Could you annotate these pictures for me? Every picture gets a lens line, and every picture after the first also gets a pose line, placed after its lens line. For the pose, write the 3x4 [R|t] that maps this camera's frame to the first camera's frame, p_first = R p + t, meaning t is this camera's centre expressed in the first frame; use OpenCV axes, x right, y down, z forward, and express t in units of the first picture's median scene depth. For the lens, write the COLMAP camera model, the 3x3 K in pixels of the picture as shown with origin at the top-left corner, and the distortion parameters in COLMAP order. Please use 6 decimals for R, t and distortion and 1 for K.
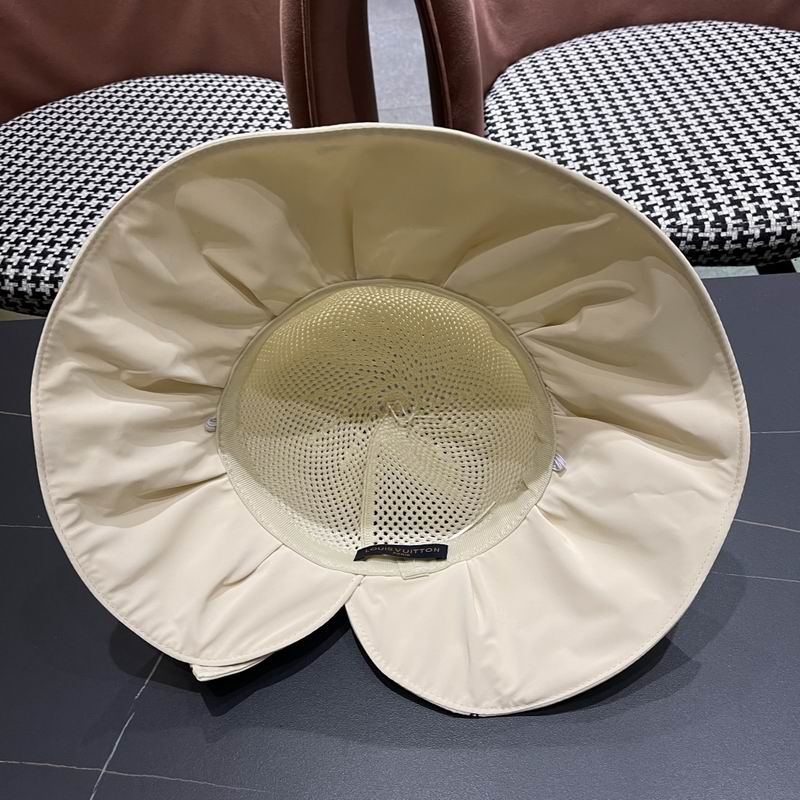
lens RADIAL K [[820.3, 0, 397.1], [0, 820.3, 415.6], [0, 0, 1]] dist [0.015401, 0.000000]
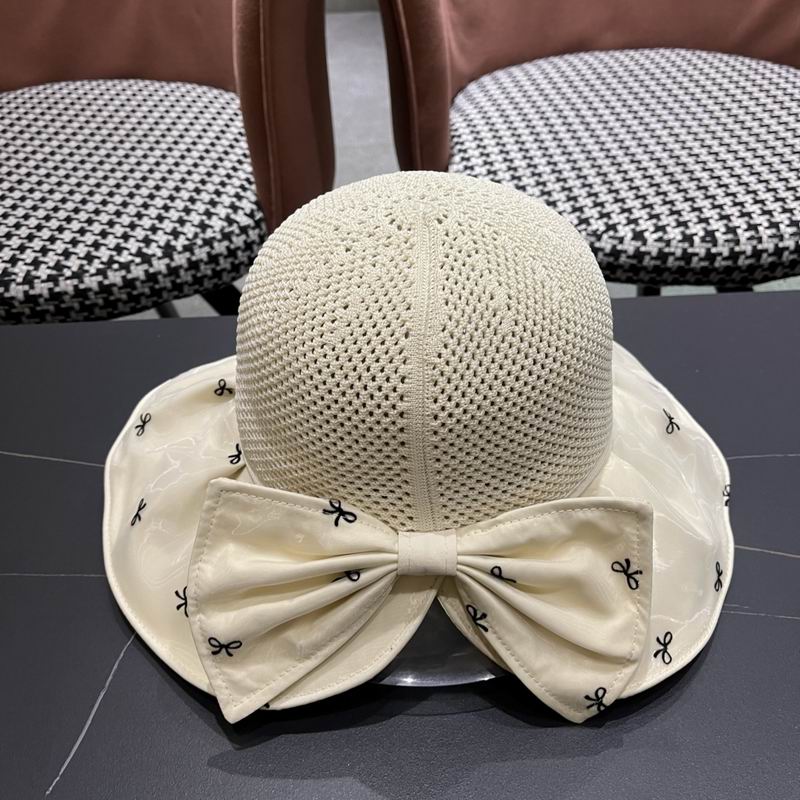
lens RADIAL K [[820.3, 0, 396.7], [0, 820.3, 419.1], [0, 0, 1]] dist [0.015401, 0.000000]
pose [[0.995491, 0.006673, 0.094618, -0.039483], [-0.000238, 0.997694, -0.067866, 0.028247], [-0.094853, 0.067538, 0.993198, 0.107068]]
